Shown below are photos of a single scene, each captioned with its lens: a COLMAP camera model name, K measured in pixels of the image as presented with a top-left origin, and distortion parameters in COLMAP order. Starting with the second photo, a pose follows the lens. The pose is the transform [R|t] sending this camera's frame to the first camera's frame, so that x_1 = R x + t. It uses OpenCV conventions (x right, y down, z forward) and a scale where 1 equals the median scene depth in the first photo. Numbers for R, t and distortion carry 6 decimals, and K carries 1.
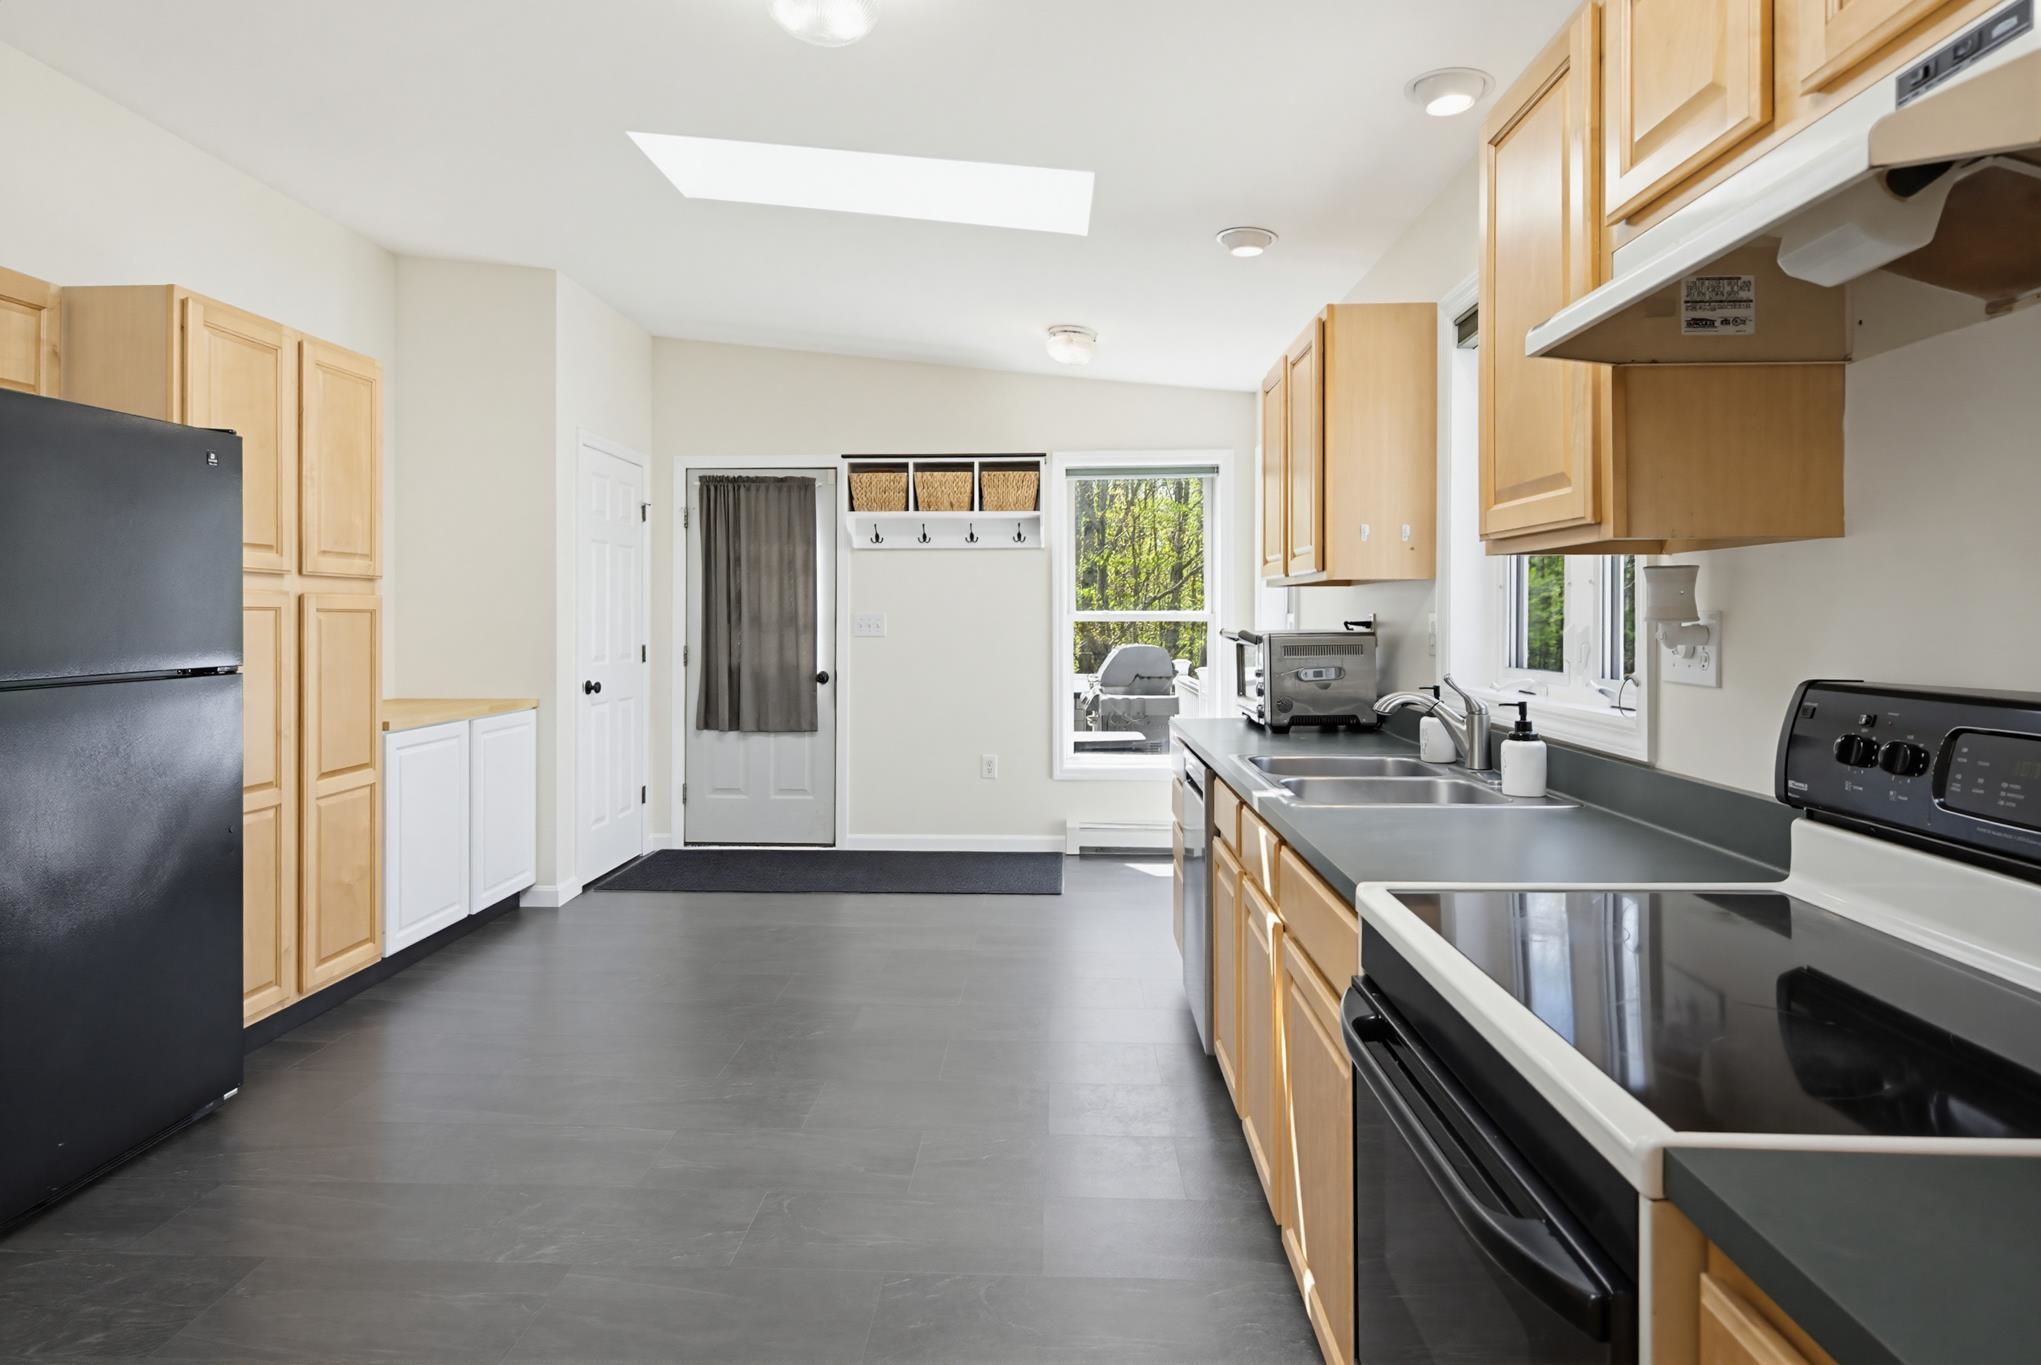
lens RADIAL K [[1140.8, 0, 1019.3], [0, 1140.8, 625.0], [0, 0, 1]] dist [0.023583, 0.000043]
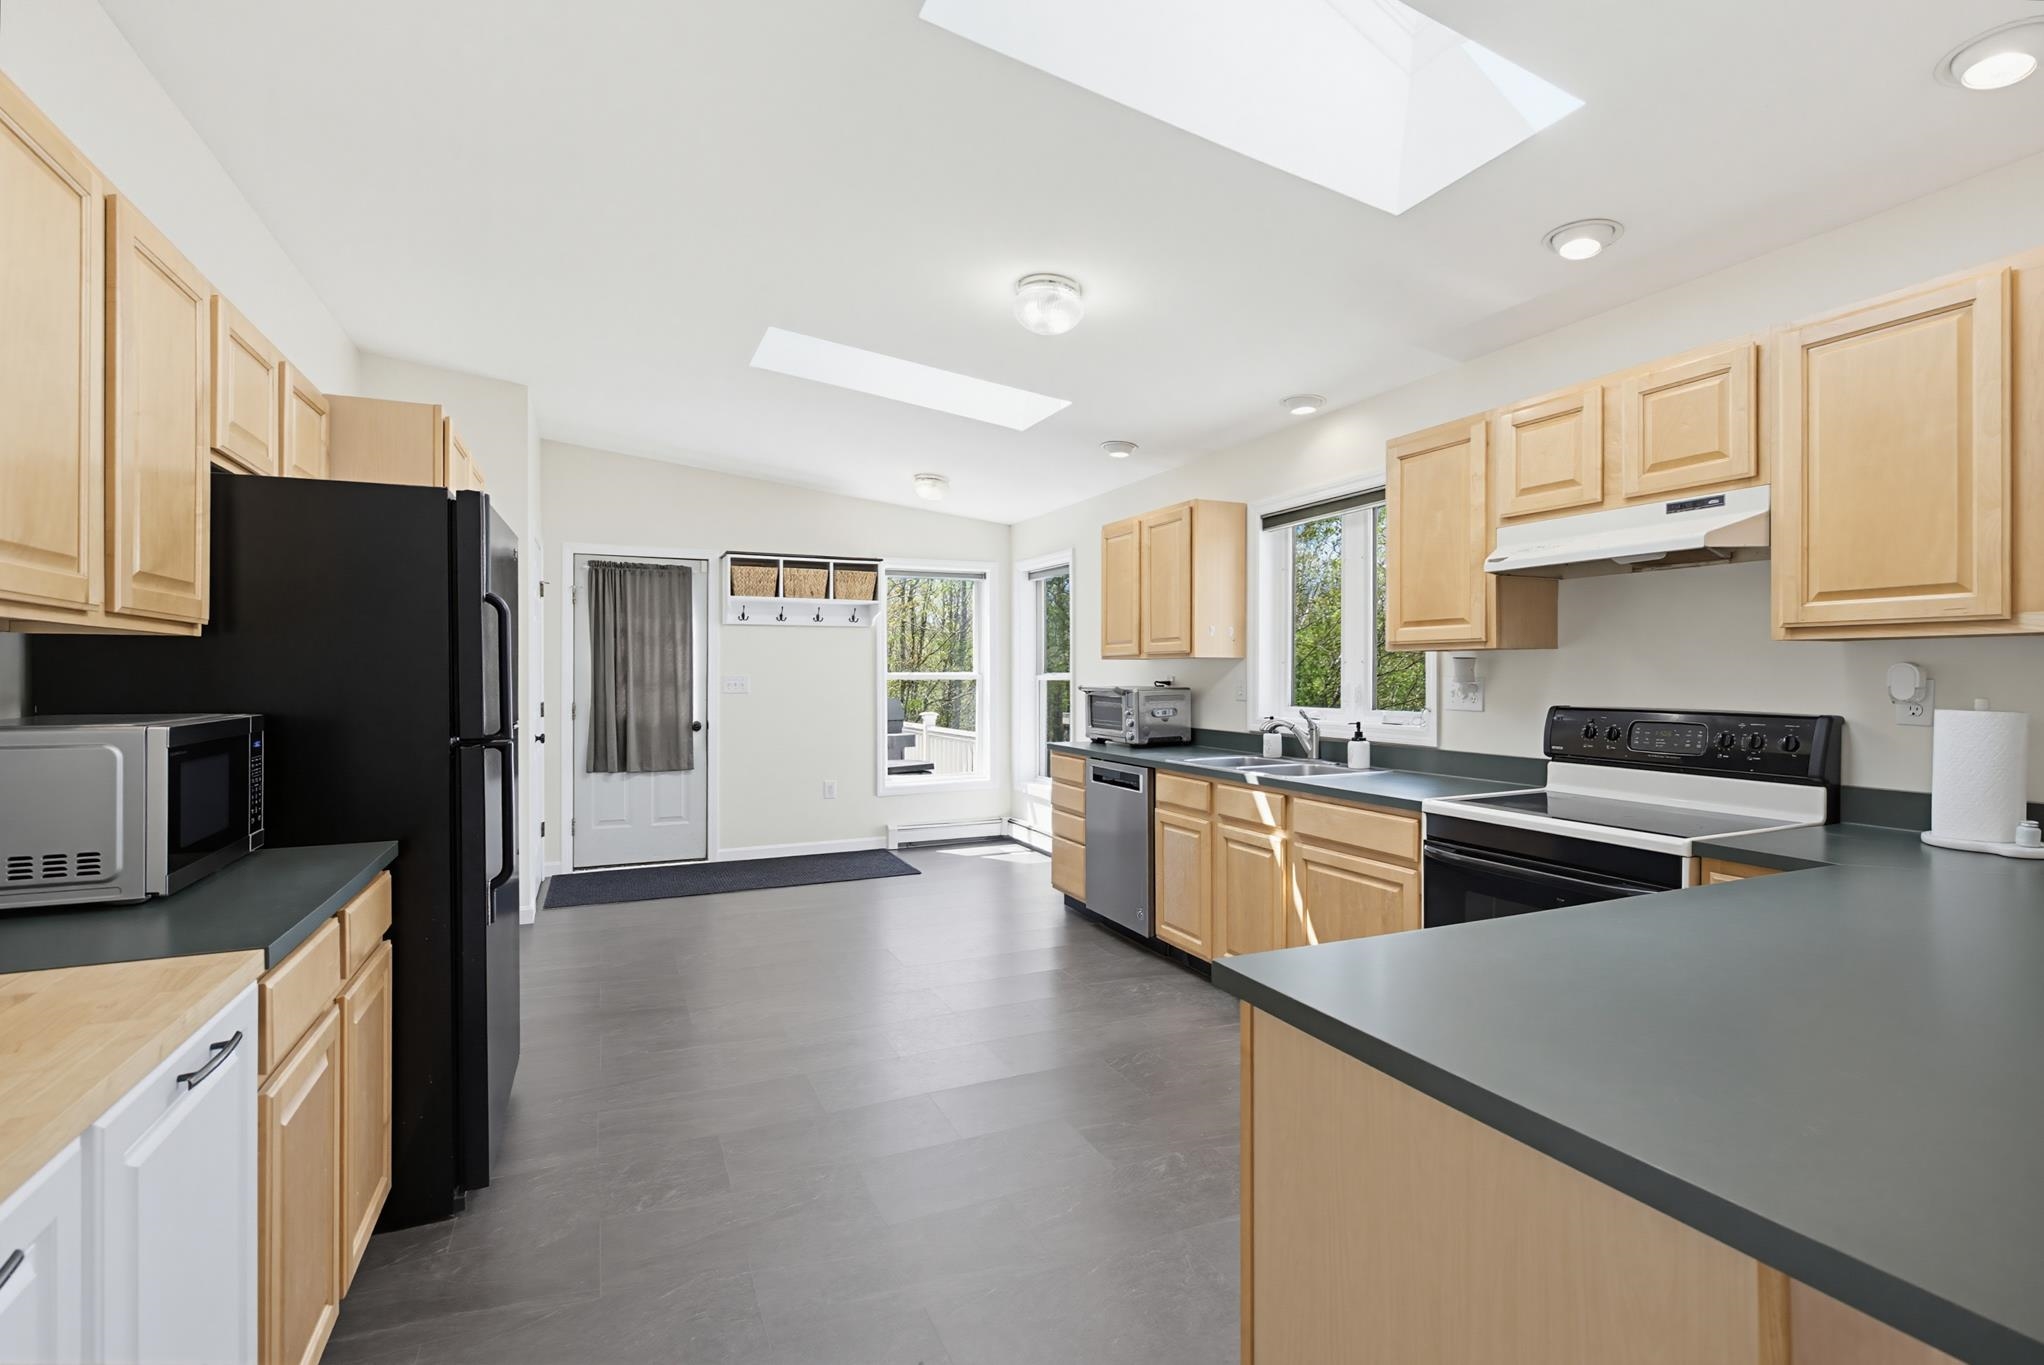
lens RADIAL K [[921.1, 0, 1022.0], [0, 921.1, 682.5], [0, 0, 1]] dist [0.001064, -0.000100]
pose [[0.892284, -0.004585, 0.451451, -0.318482], [0.003856, 0.999989, 0.002534, -0.003335], [-0.451458, -0.000520, 0.892292, -0.066946]]
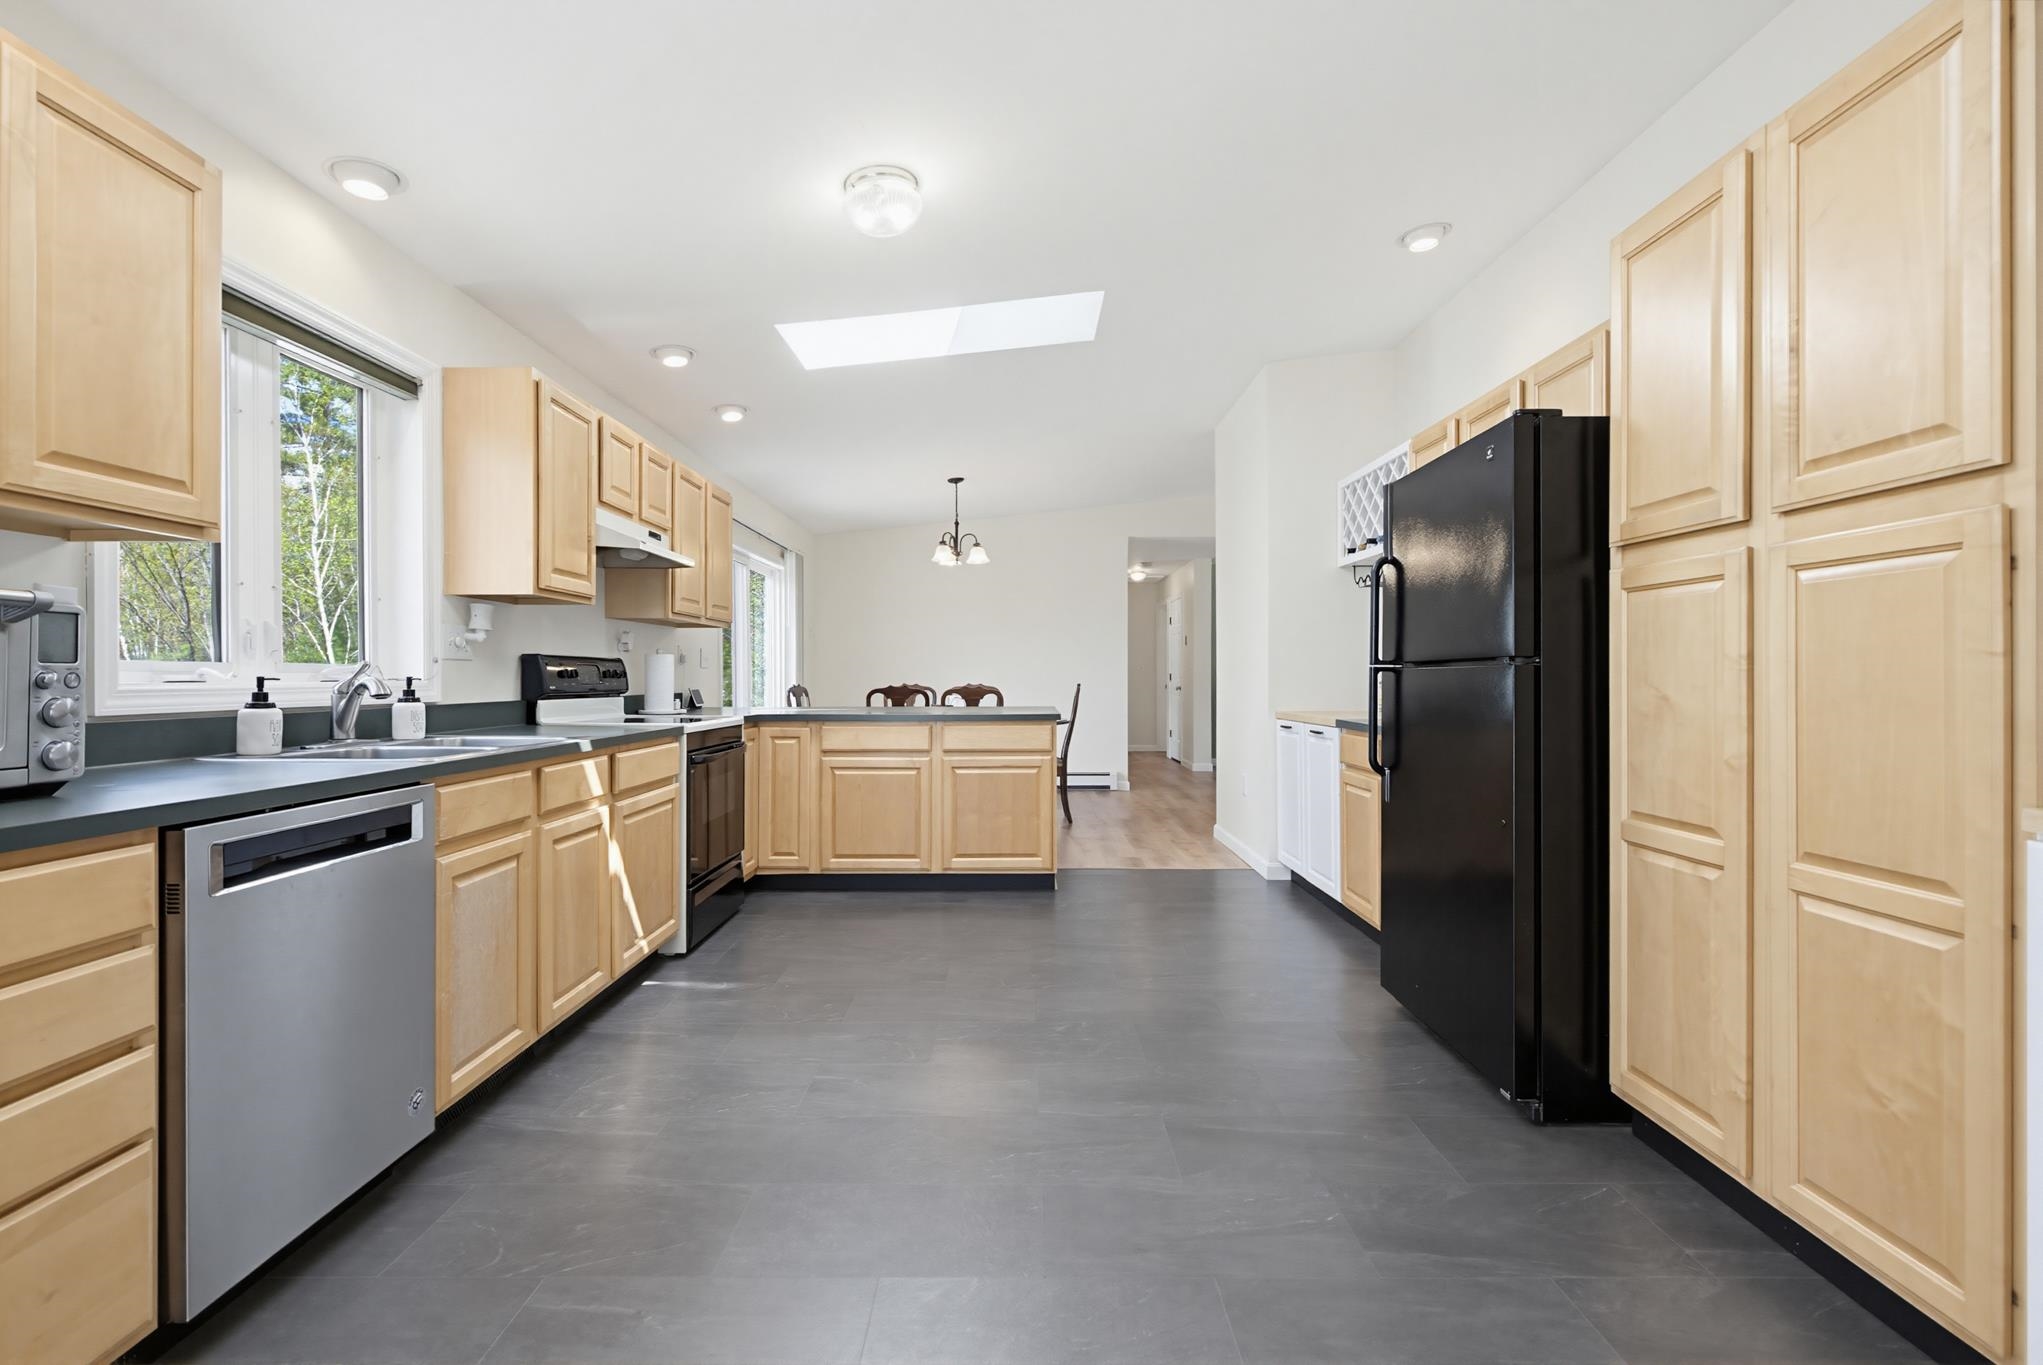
lens RADIAL K [[916.7, 0, 1016.9], [0, 916.7, 675.8], [0, 0, 1]] dist [0.003264, -0.000033]
pose [[-0.999194, -0.000626, -0.040146, -0.118530], [-0.000811, 0.999989, 0.004582, 0.023381], [0.040143, 0.004611, -0.999183, 0.871767]]
